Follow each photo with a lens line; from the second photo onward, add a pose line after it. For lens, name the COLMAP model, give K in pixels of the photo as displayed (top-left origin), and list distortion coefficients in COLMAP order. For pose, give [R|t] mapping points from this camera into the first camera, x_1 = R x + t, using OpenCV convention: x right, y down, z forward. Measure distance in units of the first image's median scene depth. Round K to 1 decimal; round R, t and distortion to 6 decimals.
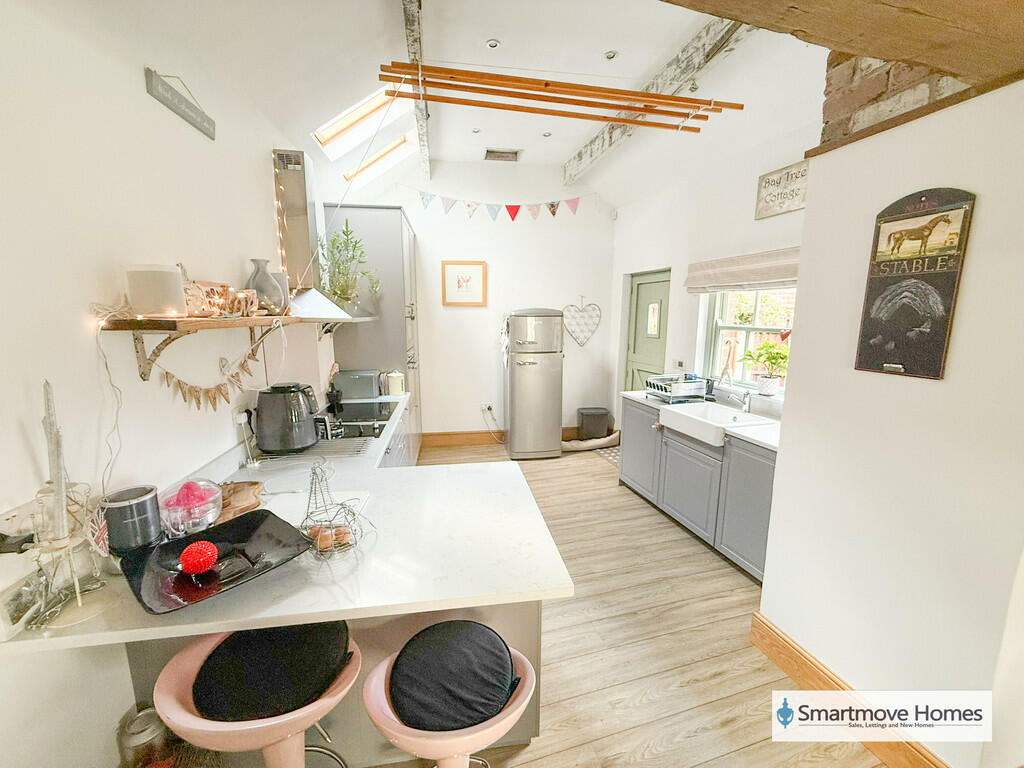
lens RADIAL K [[408.7, 0, 508.8], [0, 408.7, 383.0], [0, 0, 1]] dist [-0.000044, 0.000205]
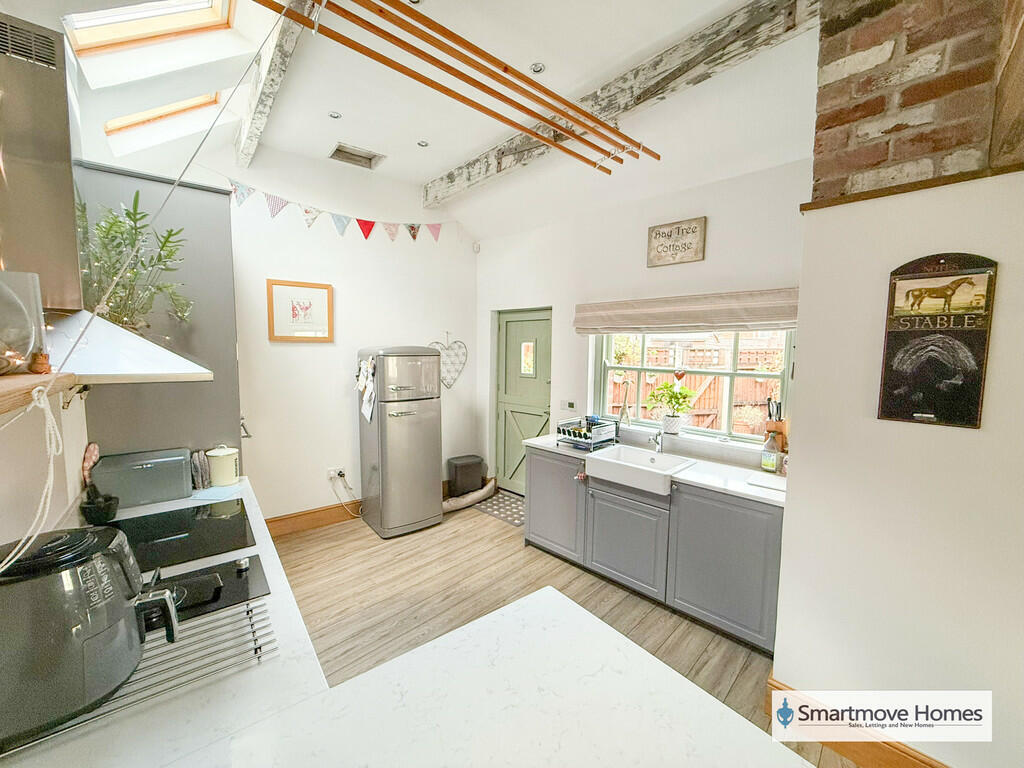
lens RADIAL K [[408.7, 0, 508.8], [0, 408.7, 383.0], [0, 0, 1]] dist [-0.000044, 0.000205]
pose [[0.874393, -0.034745, 0.483972, -0.219451], [0.072575, 0.995578, -0.059648, -0.063278], [-0.479760, 0.087280, 0.873048, 0.268775]]
